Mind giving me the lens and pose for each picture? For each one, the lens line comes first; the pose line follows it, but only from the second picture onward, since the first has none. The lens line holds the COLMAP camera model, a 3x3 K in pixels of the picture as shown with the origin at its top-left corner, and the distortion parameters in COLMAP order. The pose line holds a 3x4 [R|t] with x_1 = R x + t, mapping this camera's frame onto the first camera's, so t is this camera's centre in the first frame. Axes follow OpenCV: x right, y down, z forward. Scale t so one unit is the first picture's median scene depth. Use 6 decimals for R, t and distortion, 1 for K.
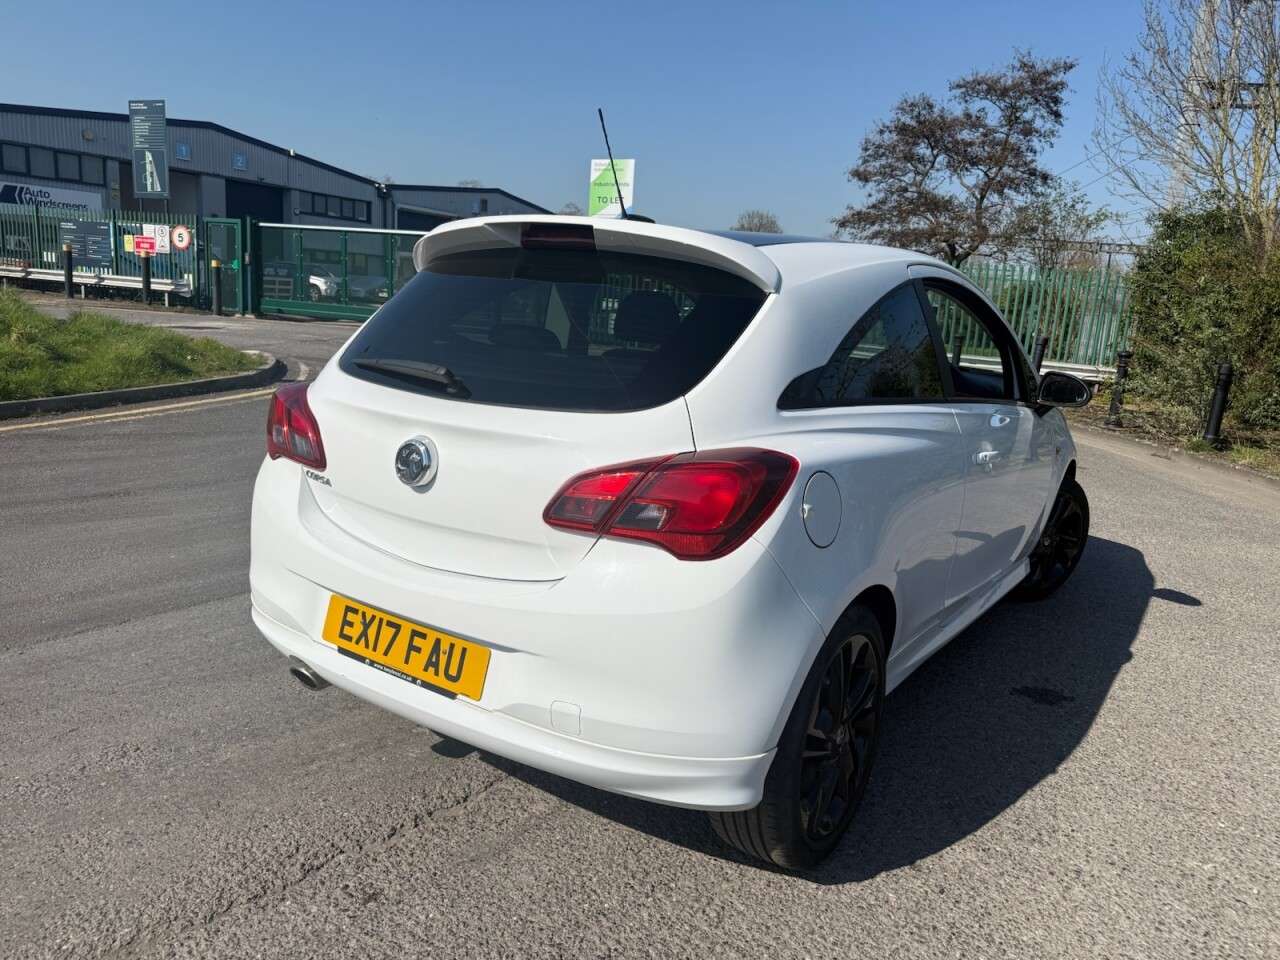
lens RADIAL K [[915.5, 0, 637.1], [0, 915.5, 486.6], [0, 0, 1]] dist [0.000098, -0.004753]
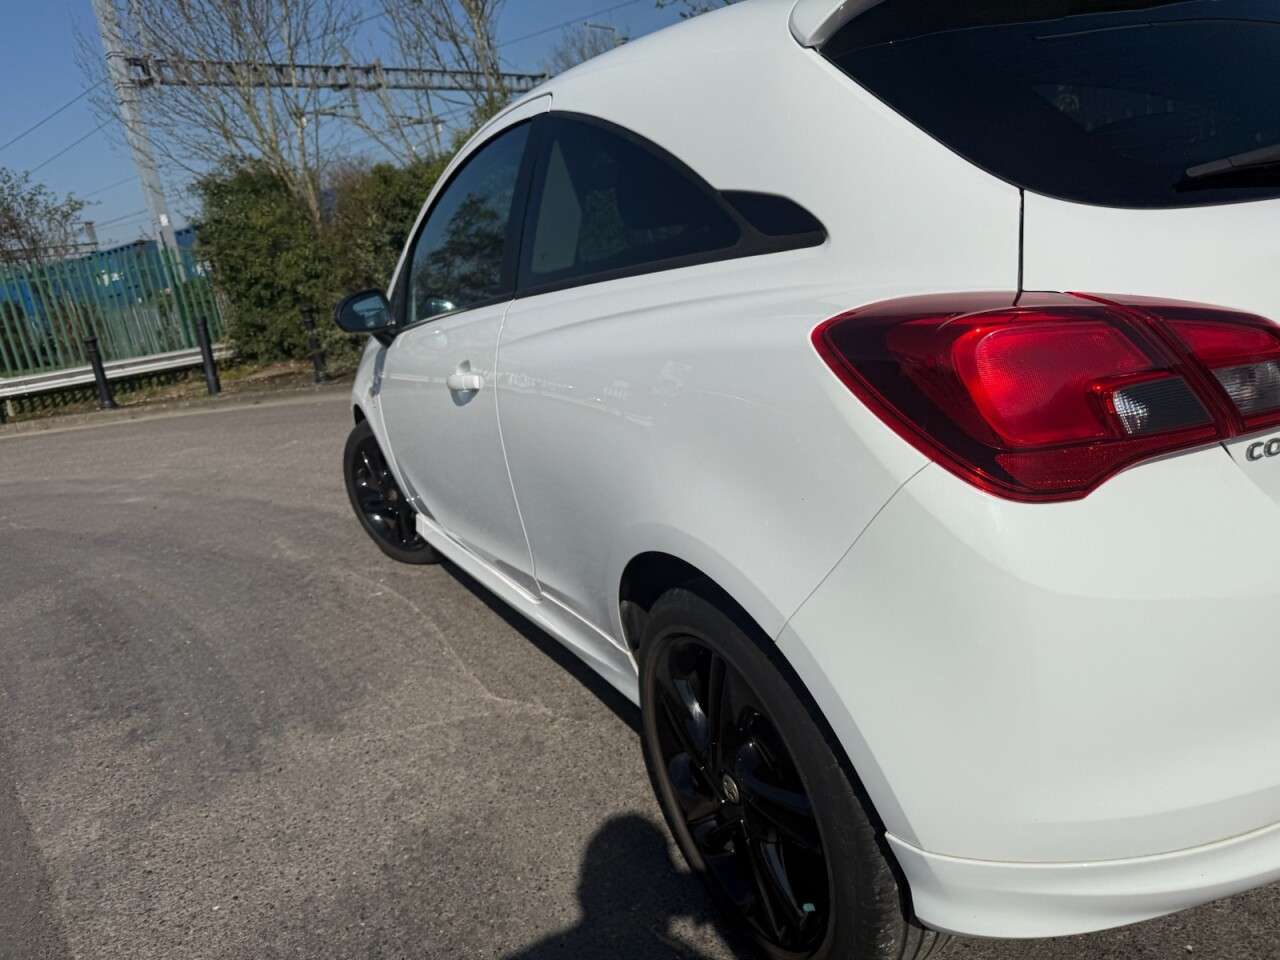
lens RADIAL K [[915.5, 0, 637.1], [0, 915.5, 486.6], [0, 0, 1]] dist [0.000098, -0.004753]
pose [[0.469660, -0.357088, 0.807408, -0.070695], [0.356878, 0.913288, 0.196324, -0.015516], [-0.807501, 0.195941, 0.556371, 0.086284]]
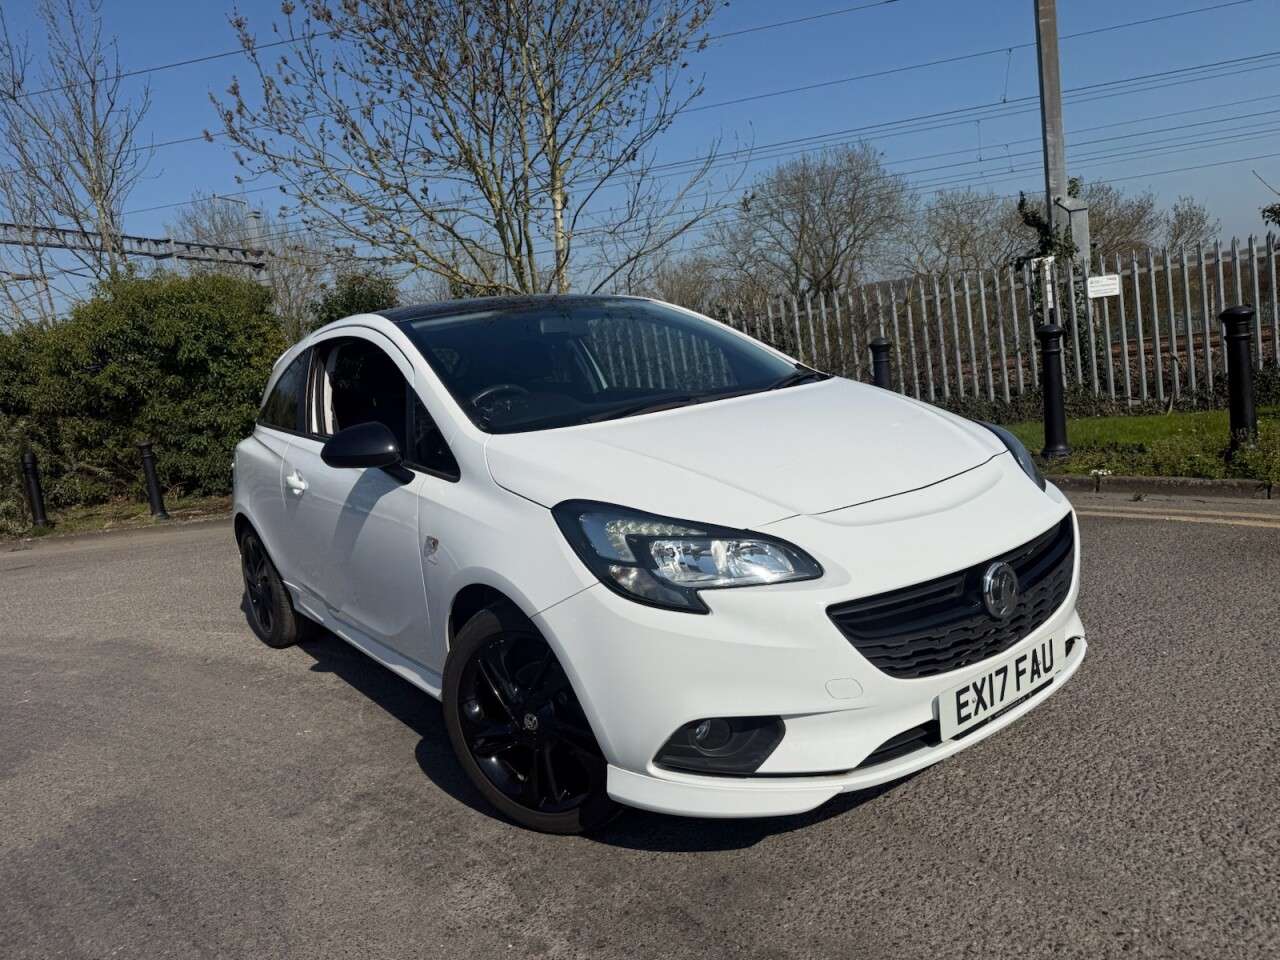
lens RADIAL K [[915.7, 0, 646.0], [0, 915.7, 474.3], [0, 0, 1]] dist [0.014178, -0.018403]
pose [[0.112684, -0.208638, 0.971480, -0.121844], [0.337439, 0.927636, 0.160082, -0.014586], [-0.934579, 0.309776, 0.174933, 0.051963]]
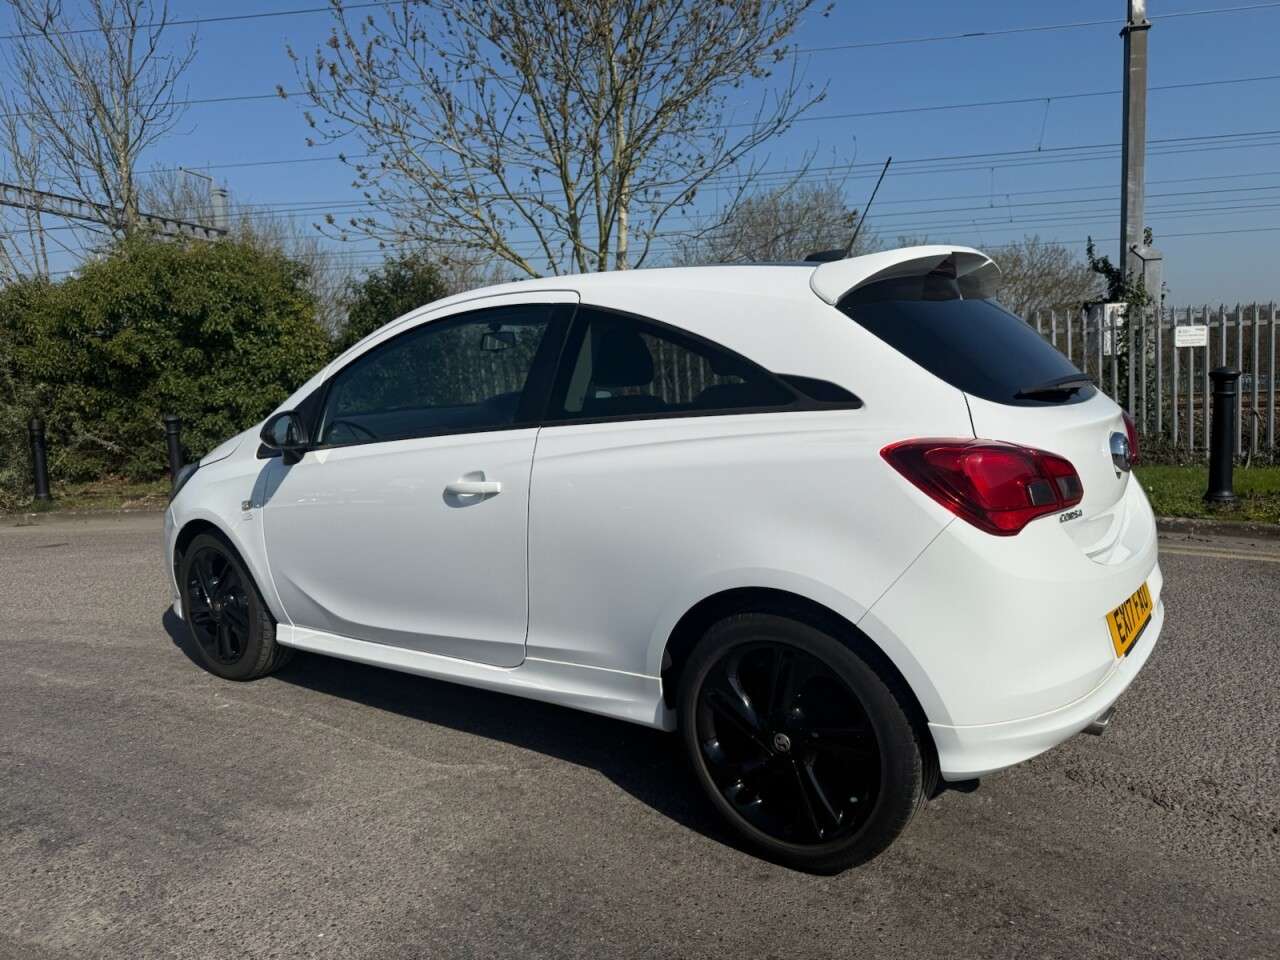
lens RADIAL K [[915.7, 0, 646.0], [0, 915.7, 474.3], [0, 0, 1]] dist [0.014178, -0.018403]
pose [[0.044308, -0.180013, 0.982666, -0.109126], [0.255922, 0.952854, 0.163013, -0.026865], [-0.965682, 0.244263, 0.088288, 0.113676]]
